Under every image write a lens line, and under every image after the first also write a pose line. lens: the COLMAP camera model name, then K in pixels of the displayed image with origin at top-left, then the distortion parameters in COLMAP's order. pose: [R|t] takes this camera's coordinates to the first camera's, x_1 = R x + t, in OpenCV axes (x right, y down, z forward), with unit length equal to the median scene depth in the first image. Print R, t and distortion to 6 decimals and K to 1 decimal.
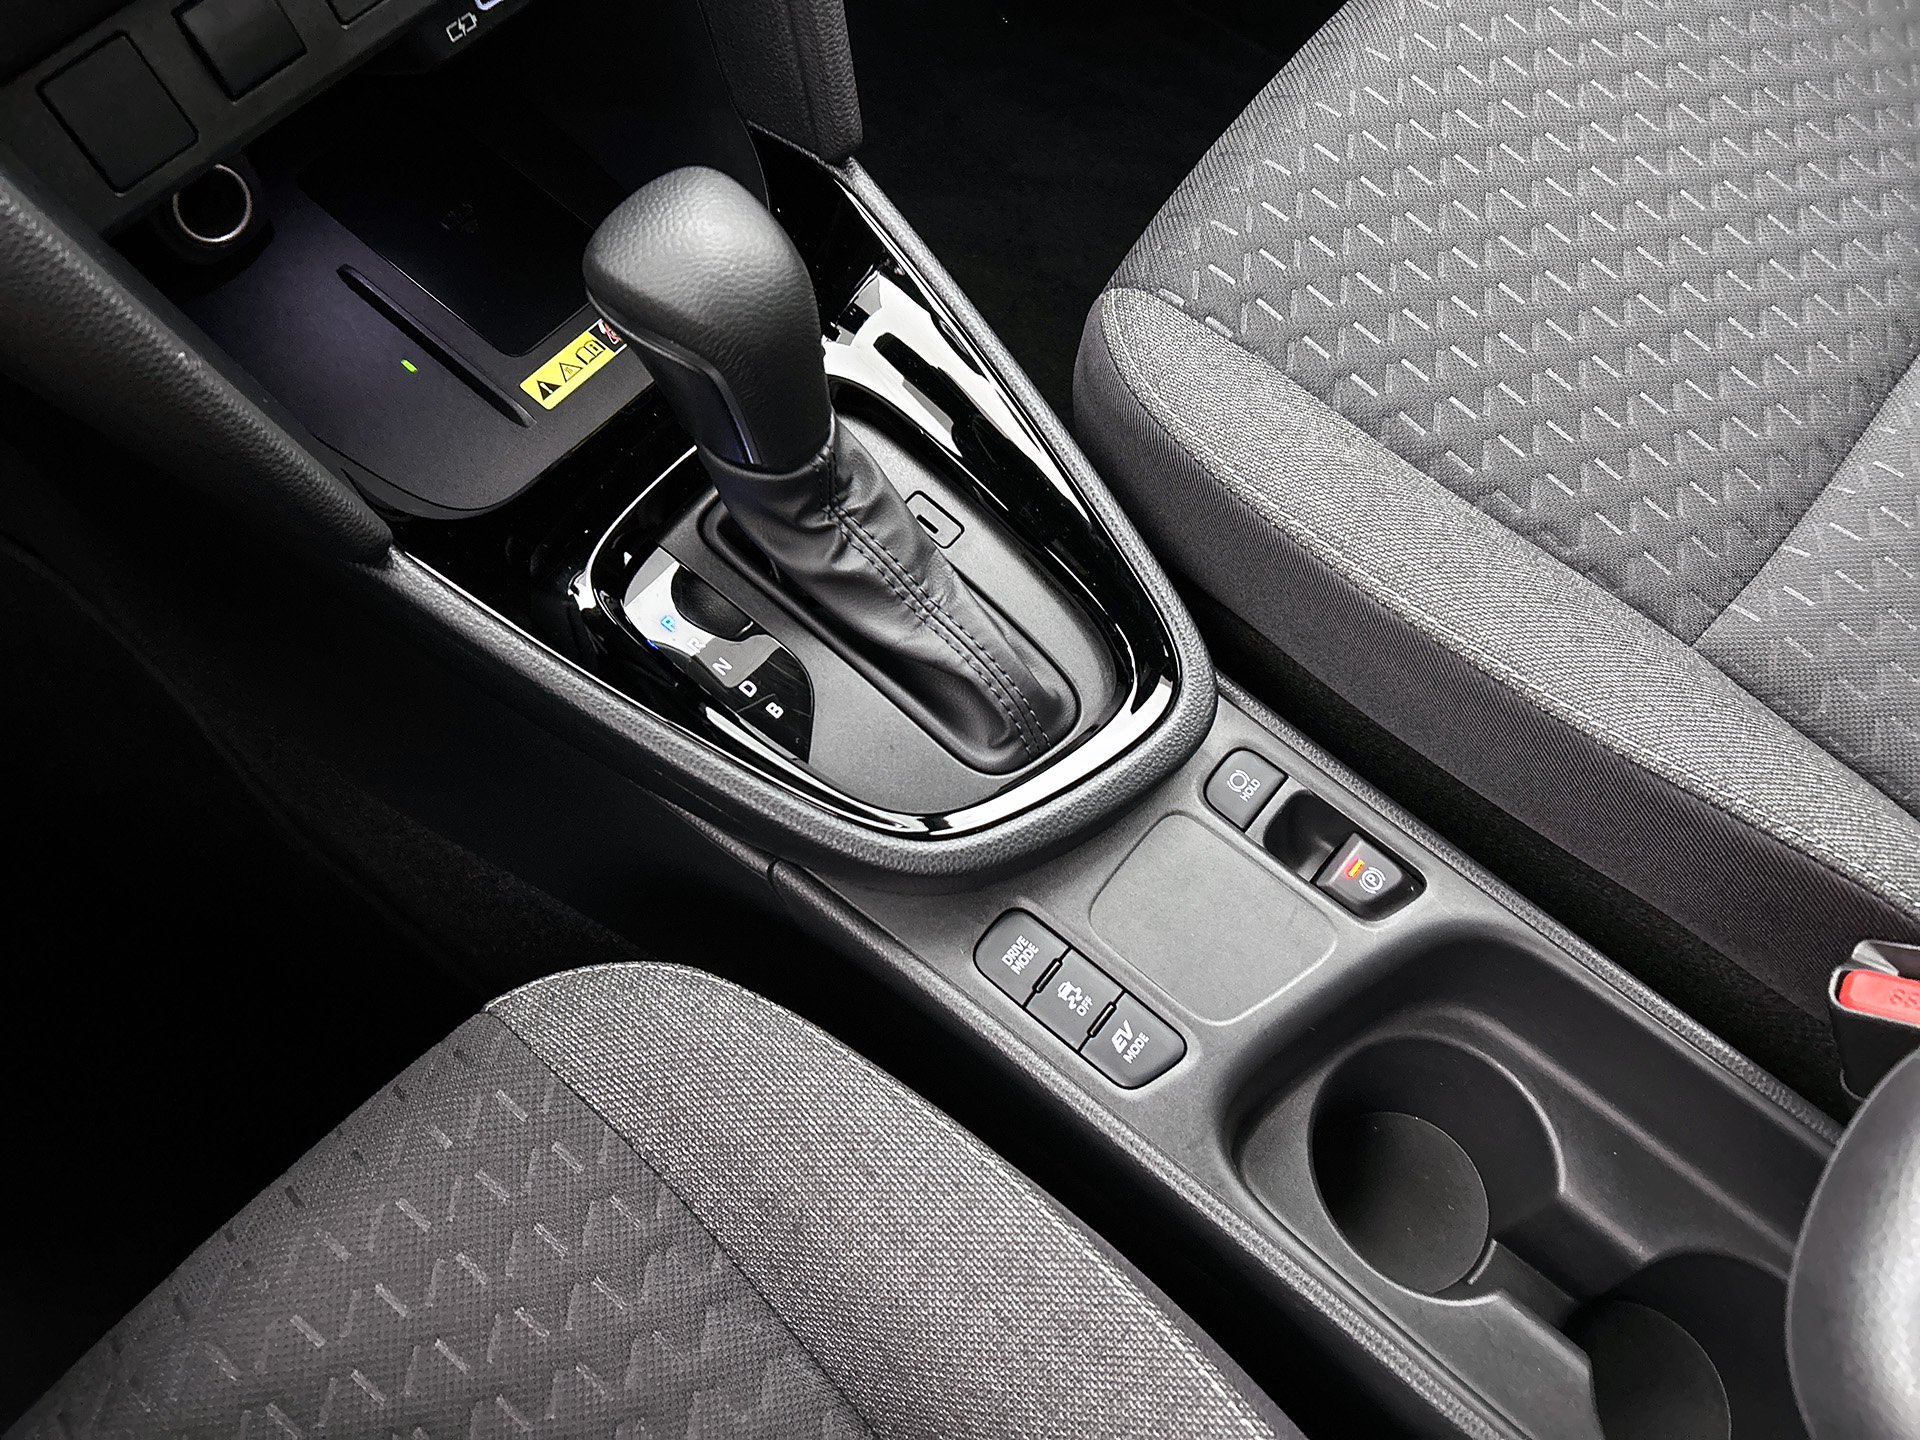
lens RADIAL K [[1439.9, 0, 960.0], [0, 1439.9, 720.0], [0, 0, 1]] dist [0.055450, -0.082841]
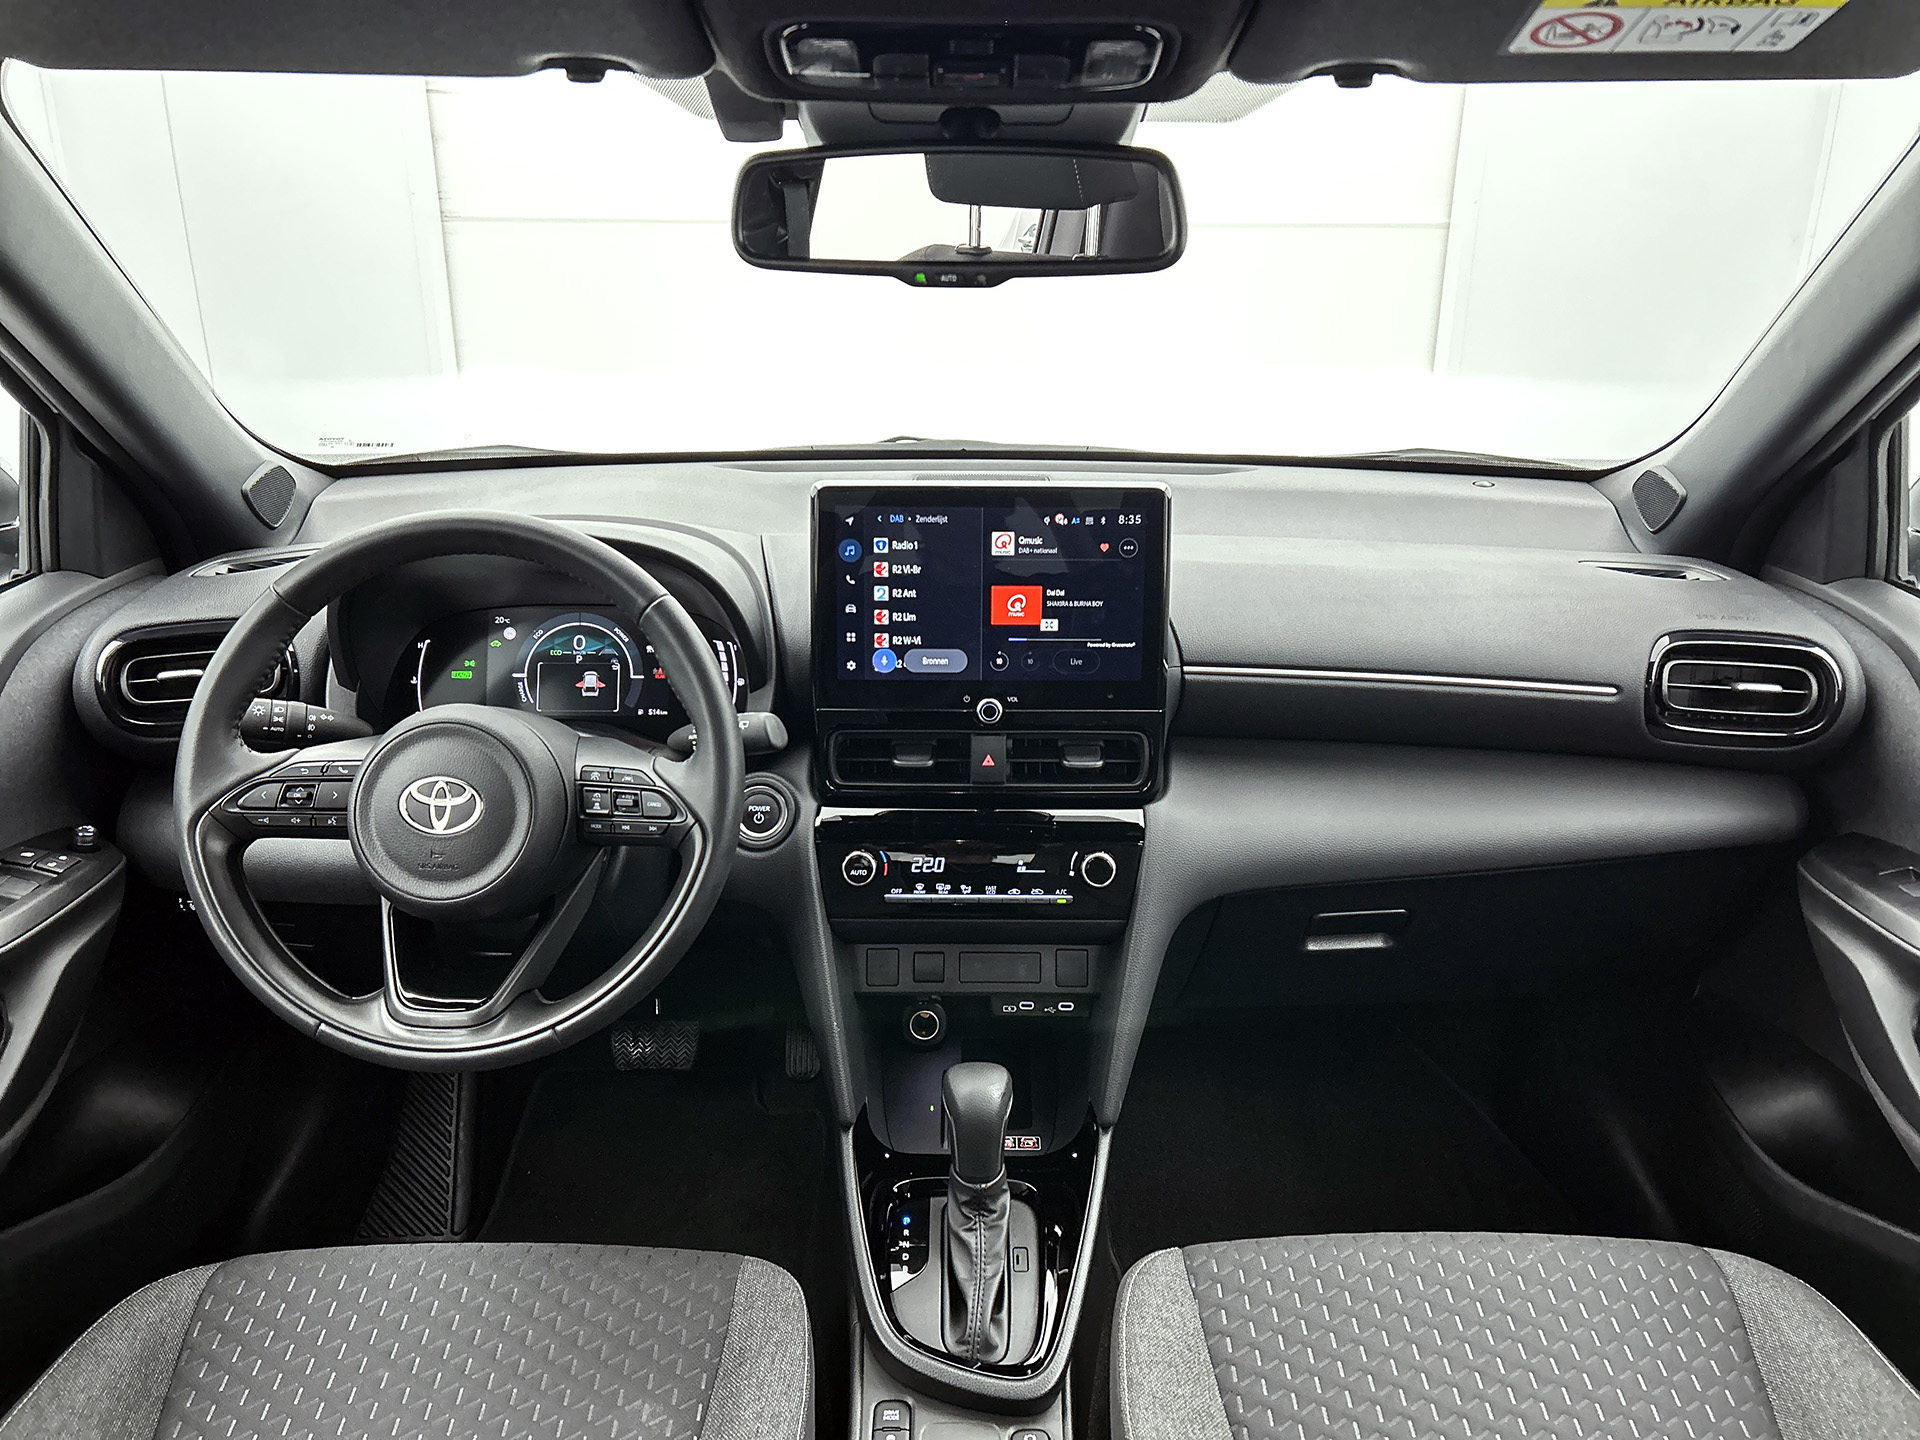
lens RADIAL K [[1439.9, 0, 960.0], [0, 1439.9, 720.0], [0, 0, 1]] dist [0.055450, -0.082841]
pose [[0.634655, 0.278977, -0.720683, 1.330282], [-0.706511, 0.587335, -0.394817, 0.325588], [0.313137, 0.759743, 0.569855, -0.940903]]
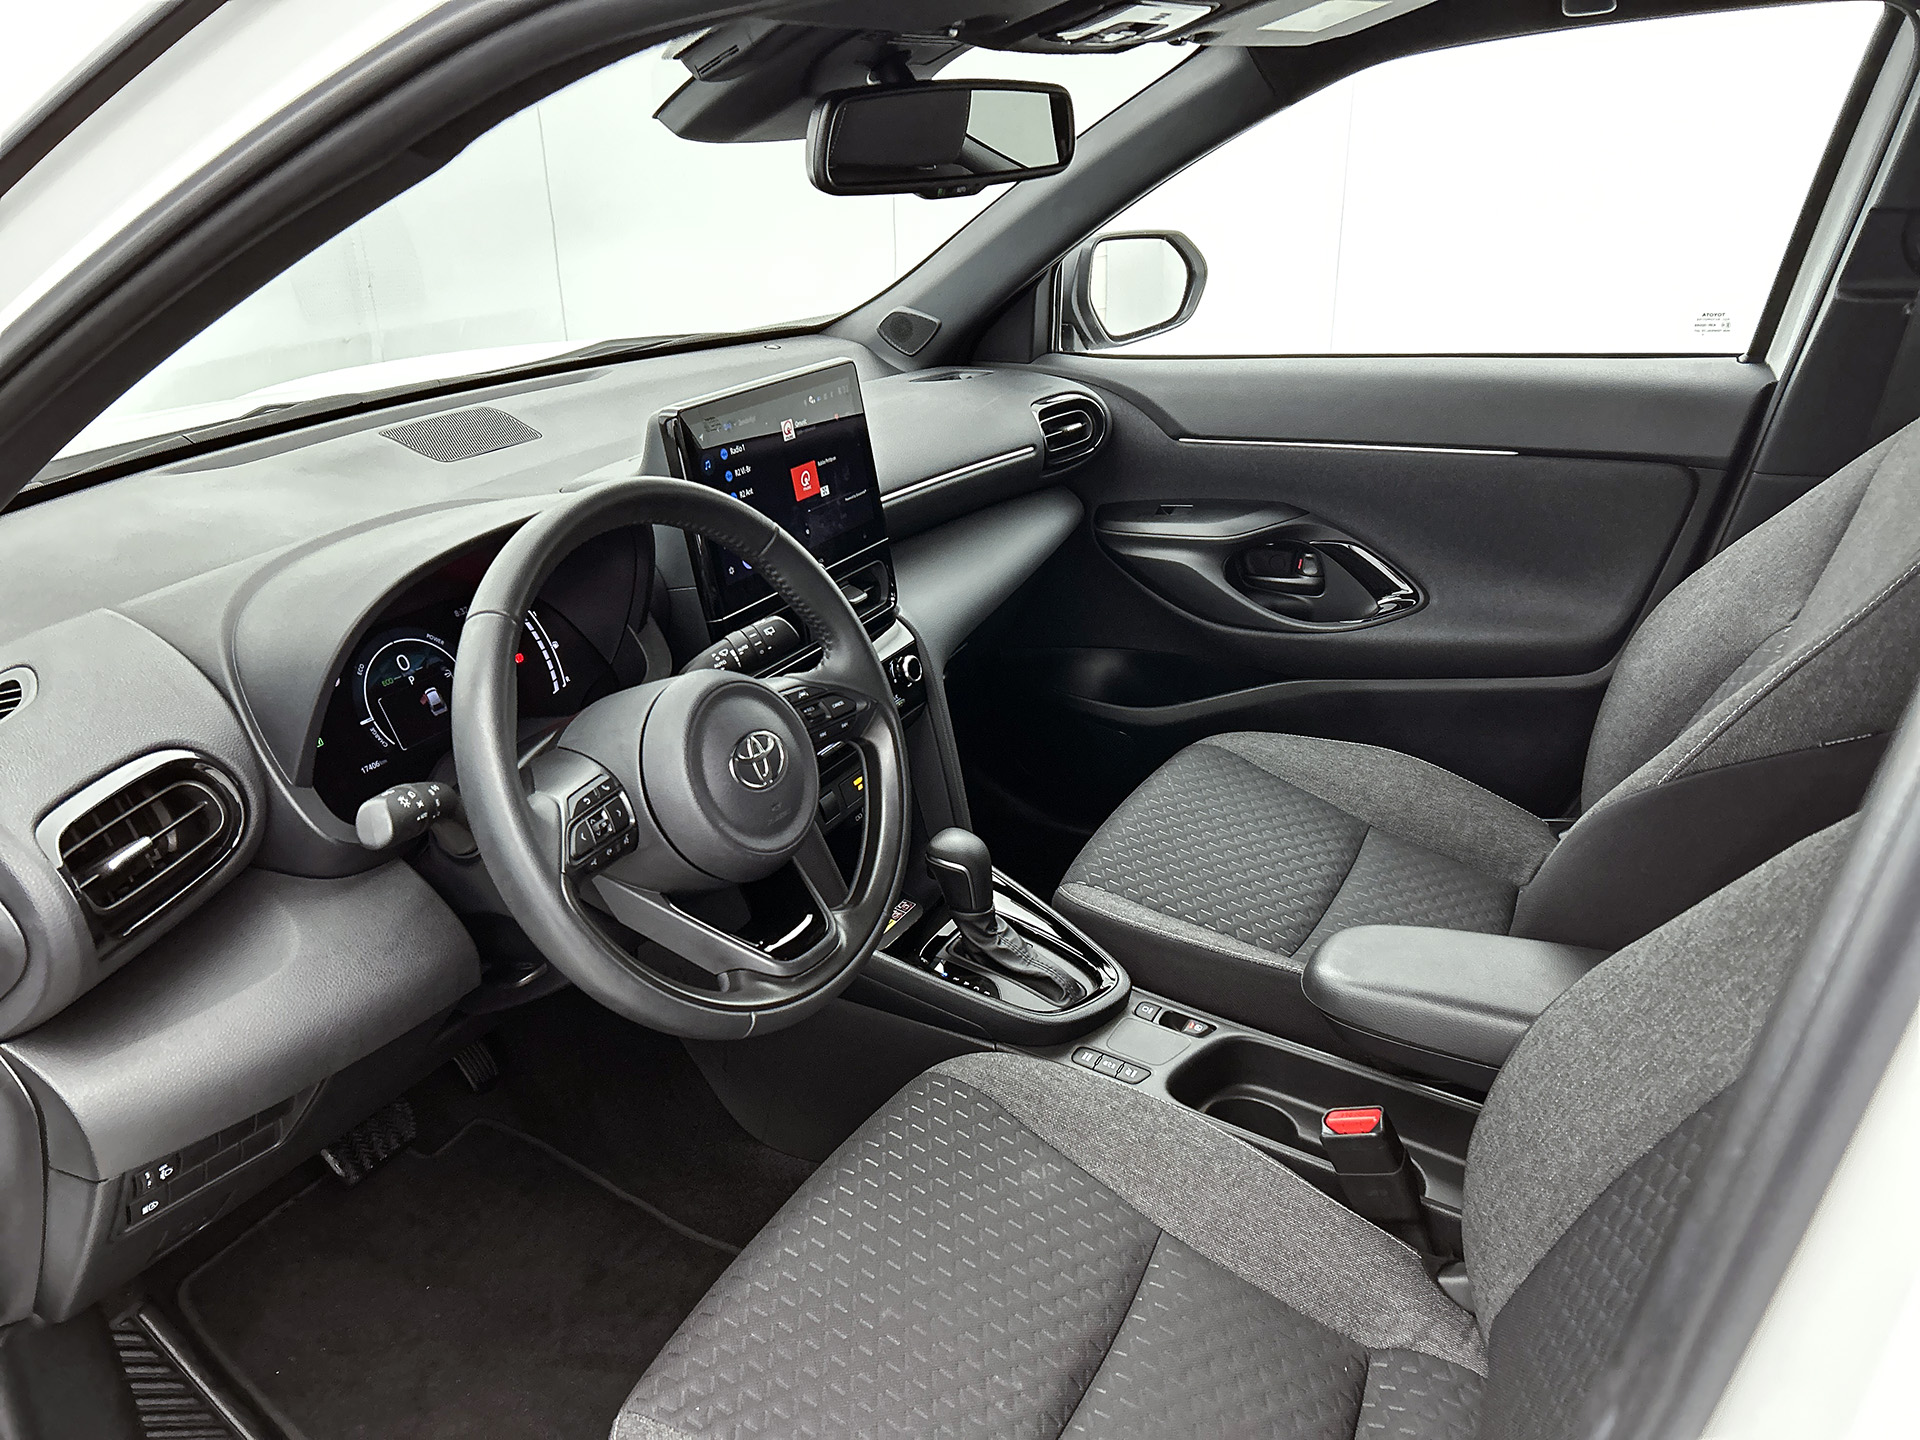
lens RADIAL K [[1439.9, 0, 960.0], [0, 1439.9, 720.0], [0, 0, 1]] dist [0.055450, -0.082841]
pose [[0.981501, -0.078597, 0.174581, -0.634263], [0.174930, 0.738762, -0.650869, 1.446331], [-0.077818, 0.669368, 0.738844, -1.492506]]
